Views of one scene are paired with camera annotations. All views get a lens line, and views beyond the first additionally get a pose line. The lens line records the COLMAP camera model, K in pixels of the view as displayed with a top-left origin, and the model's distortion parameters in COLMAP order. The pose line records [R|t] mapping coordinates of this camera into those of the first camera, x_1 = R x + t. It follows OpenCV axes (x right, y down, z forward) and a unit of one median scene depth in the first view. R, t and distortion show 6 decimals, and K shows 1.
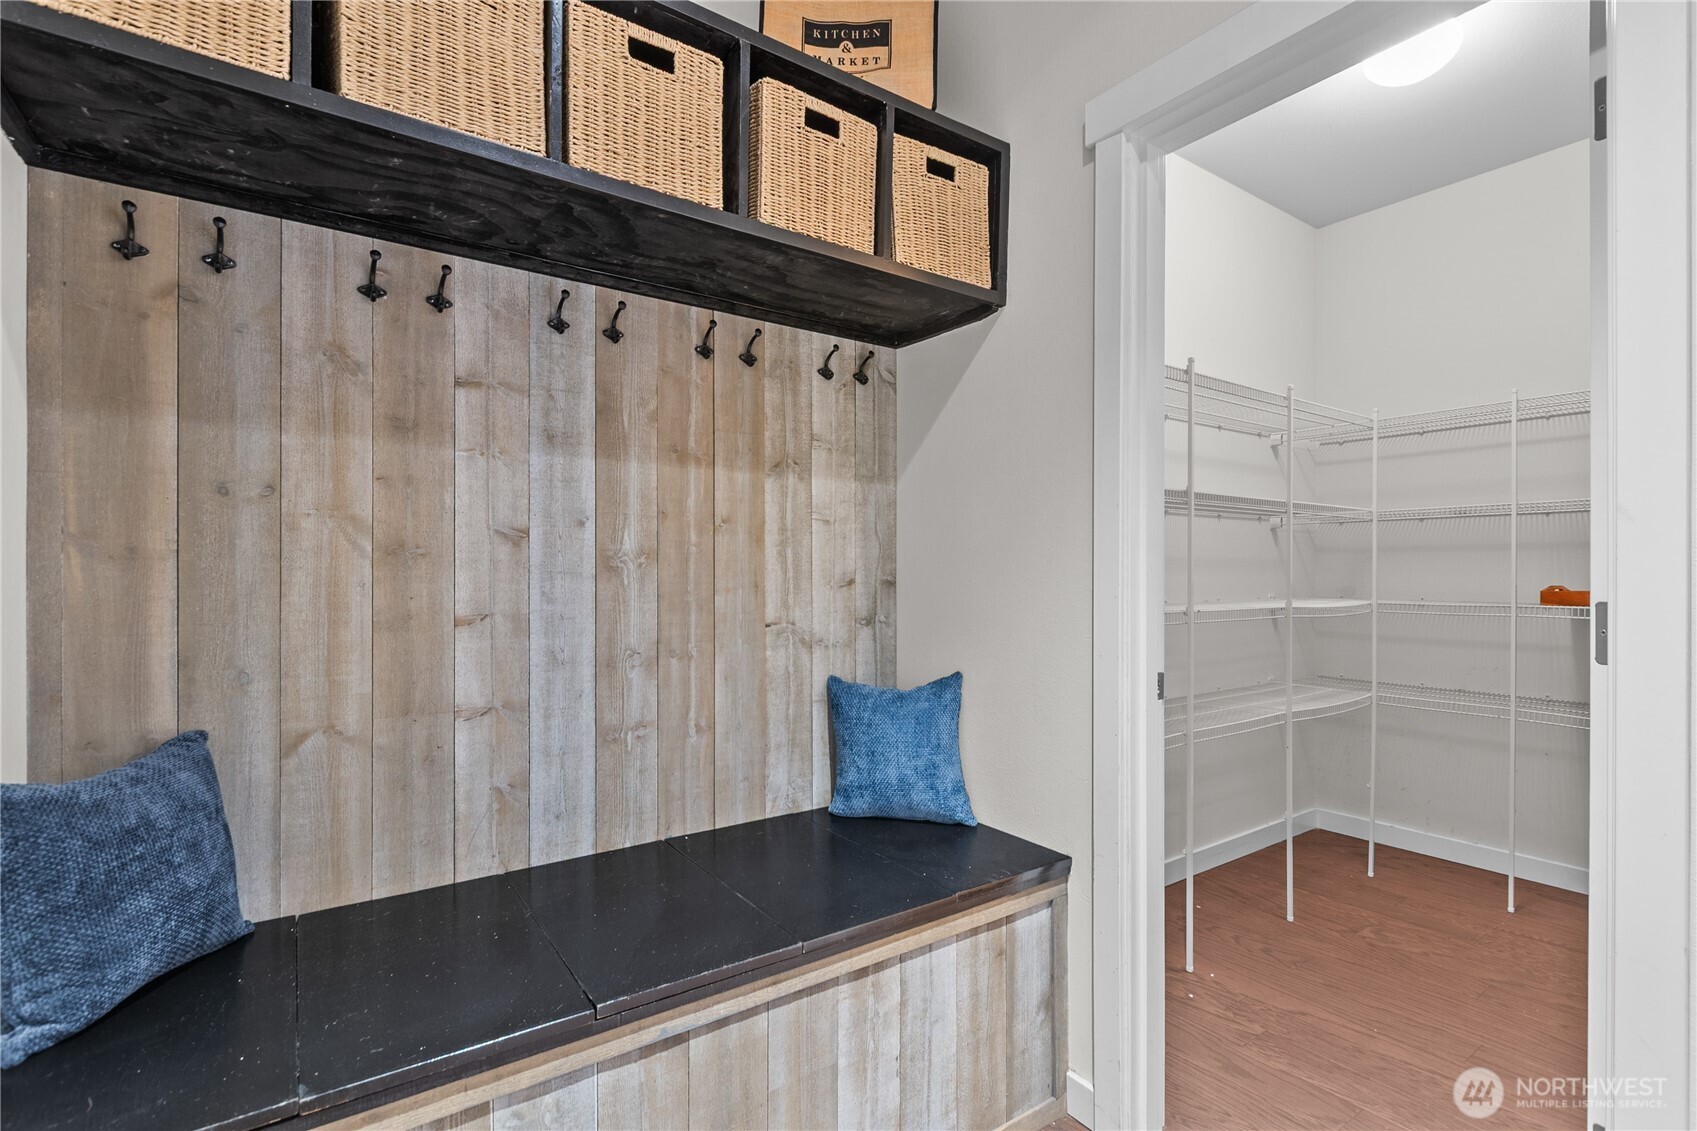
lens RADIAL K [[790.8, 0, 865.3], [0, 790.8, 577.7], [0, 0, 1]] dist [0.000171, 0.002114]
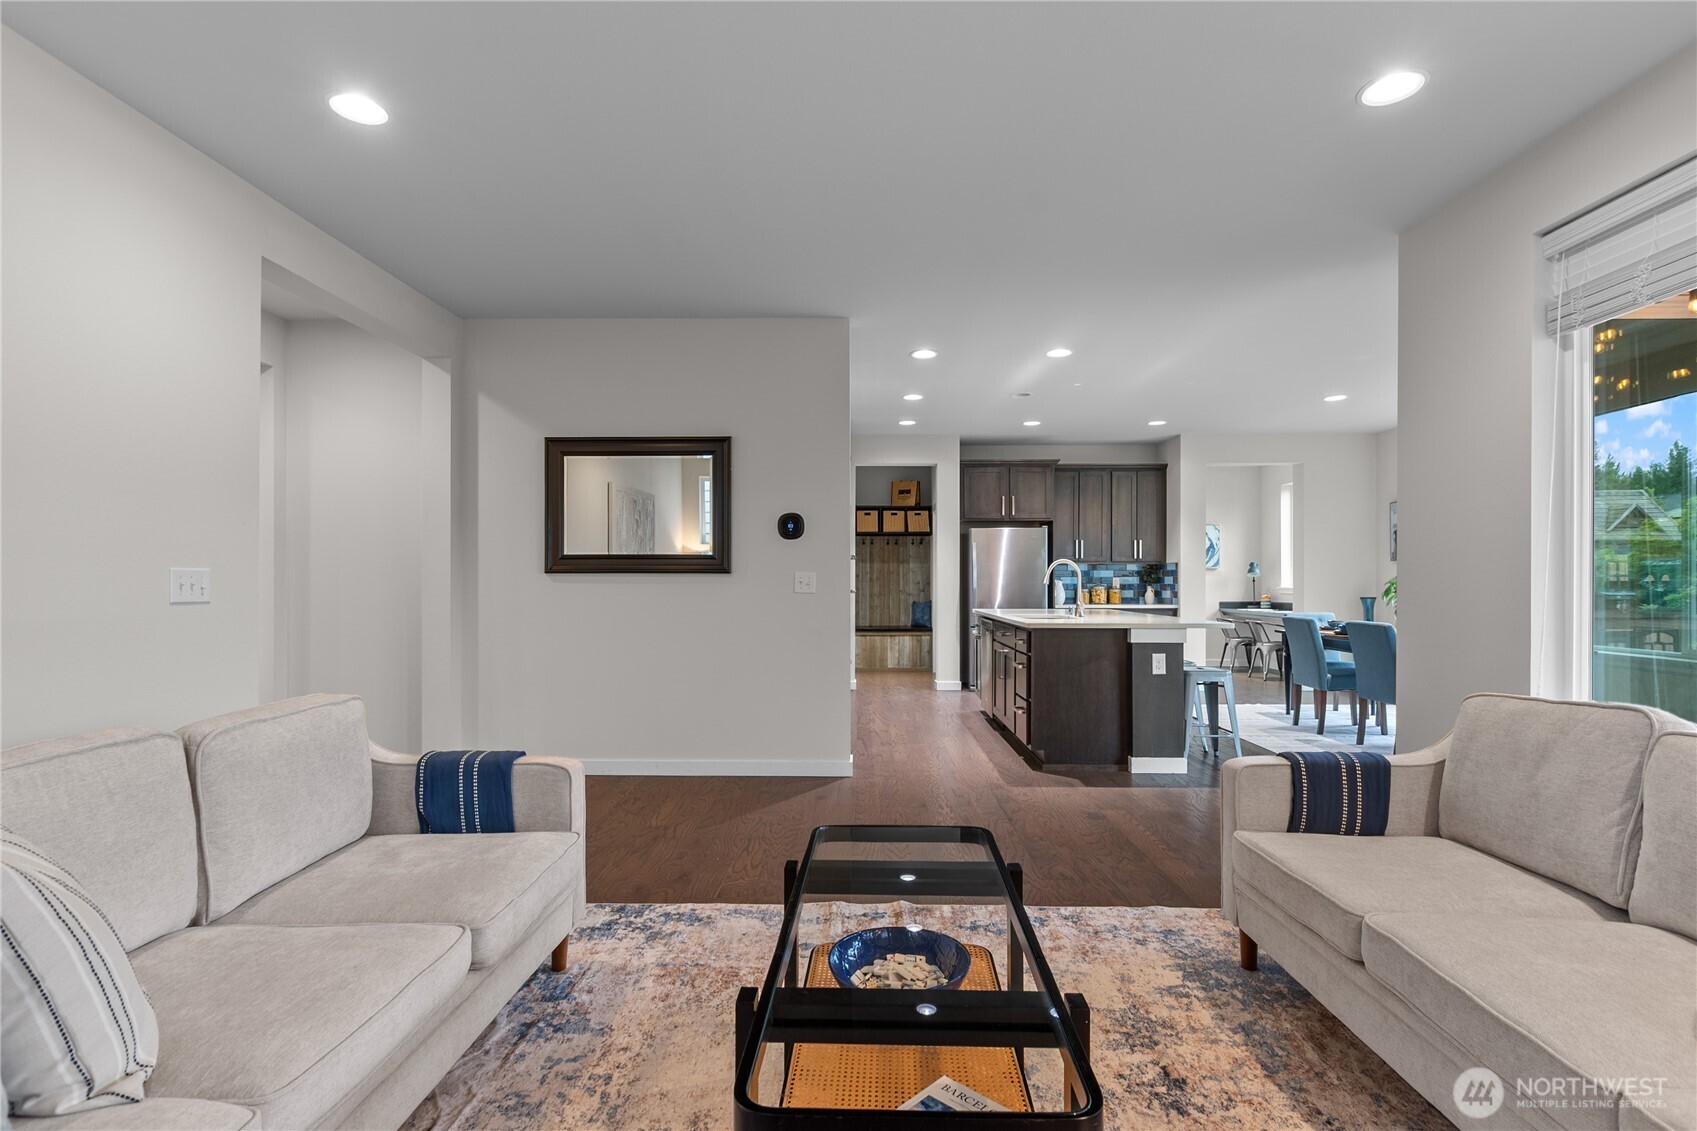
lens RADIAL K [[790.8, 0, 843.6], [0, 790.8, 587.6], [0, 0, 1]] dist [0.000171, 0.002114]
pose [[0.797615, 0.003681, -0.603156, 3.469644], [-0.002866, 0.999993, 0.002312, 0.030113], [0.603160, -0.000115, 0.797620, -4.376384]]
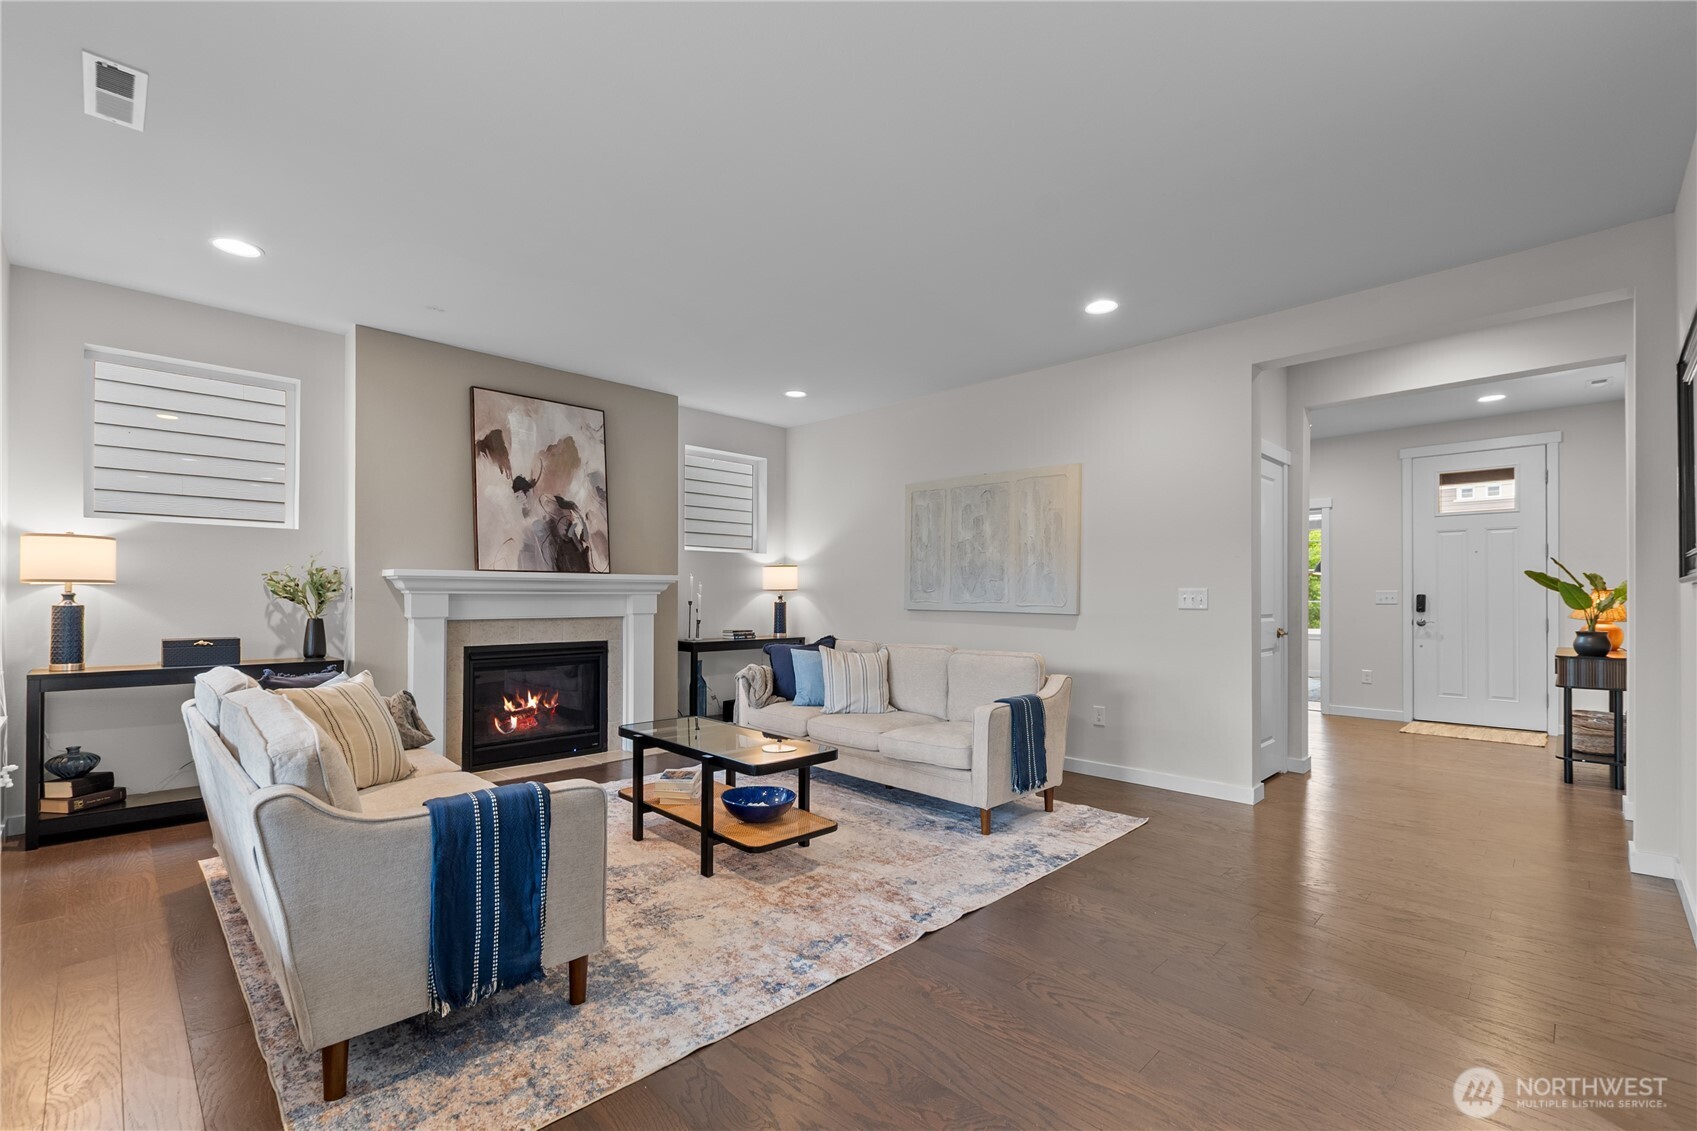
lens RADIAL K [[730.5, 0, 854.7], [0, 730.5, 593.9], [0, 0, 1]] dist [0.010072, -0.002690]
pose [[-0.984983, -0.003185, -0.172621, 2.947980], [-0.003934, 0.999984, 0.004000, 0.012002], [0.172605, 0.004619, -0.984980, -1.486871]]
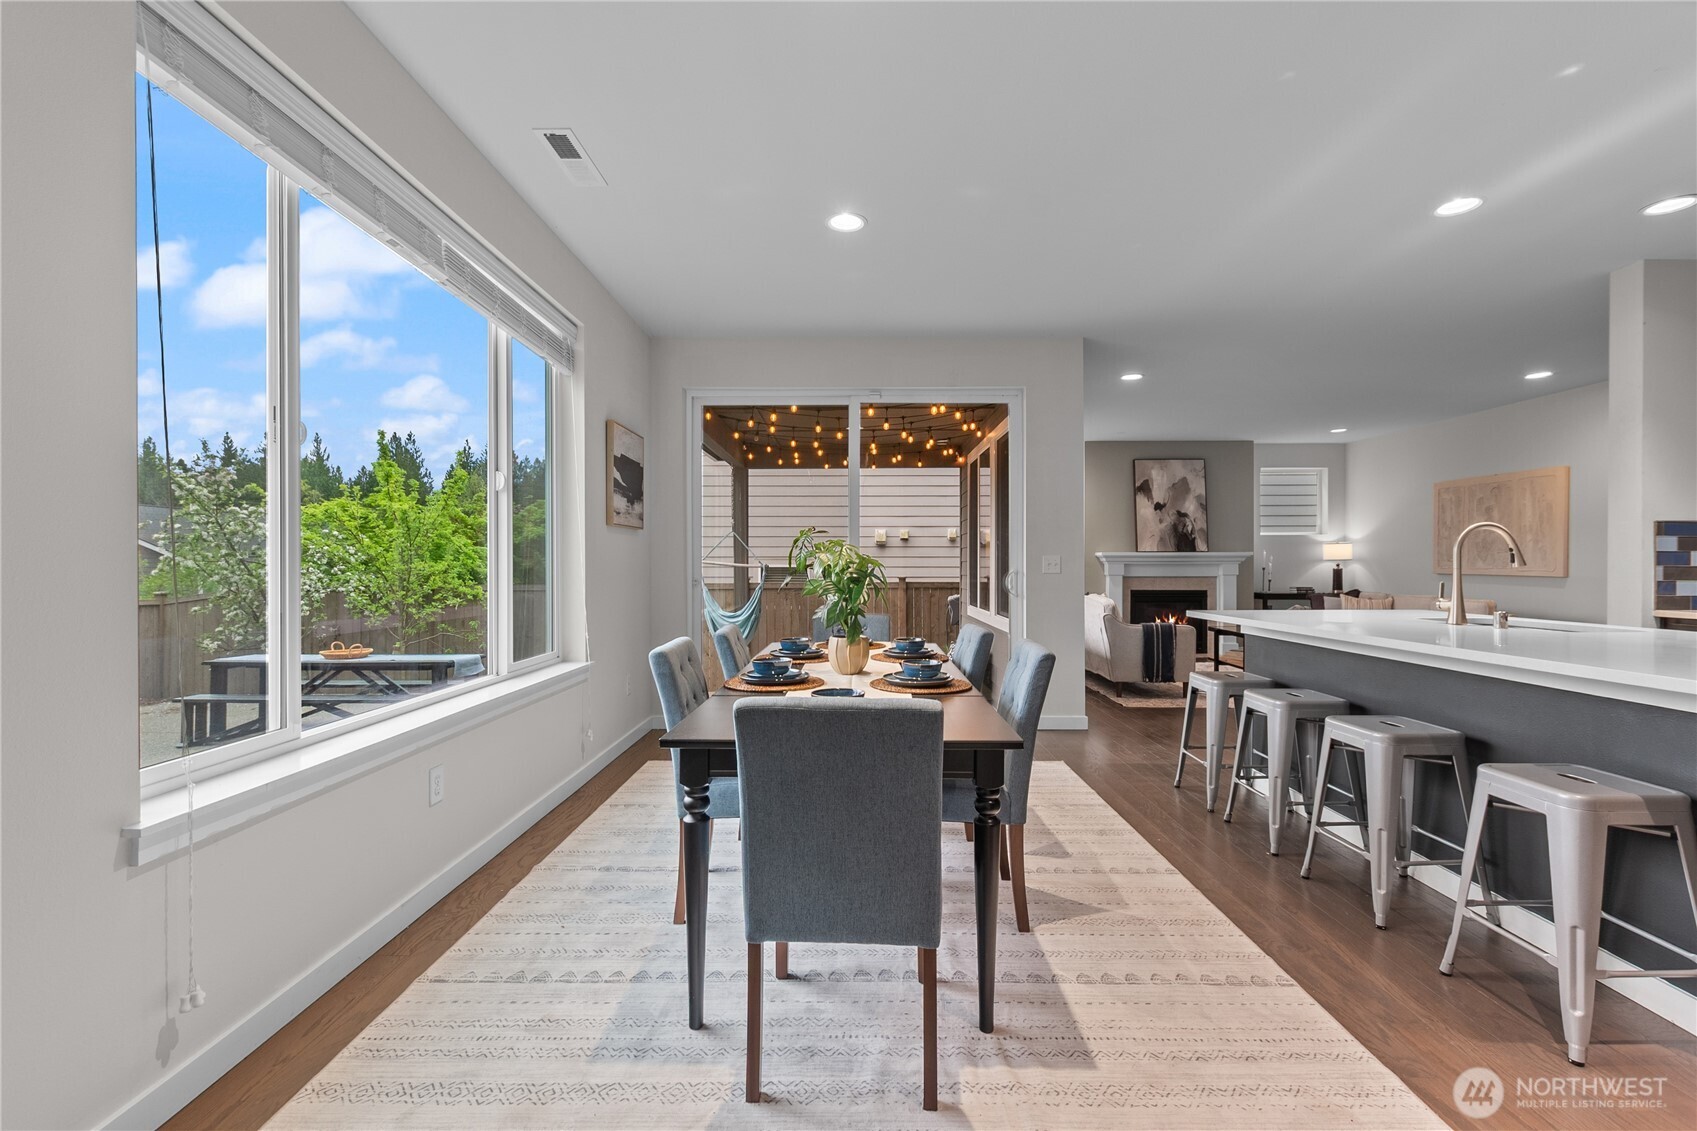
lens RADIAL K [[730.5, 0, 852.0], [0, 730.5, 565.1], [0, 0, 1]] dist [0.010072, -0.002690]
pose [[-0.808091, -0.000528, 0.589057, 2.349773], [0.003774, 0.999974, 0.006074, -0.001573], [-0.589045, 0.007131, -0.808069, 1.325981]]
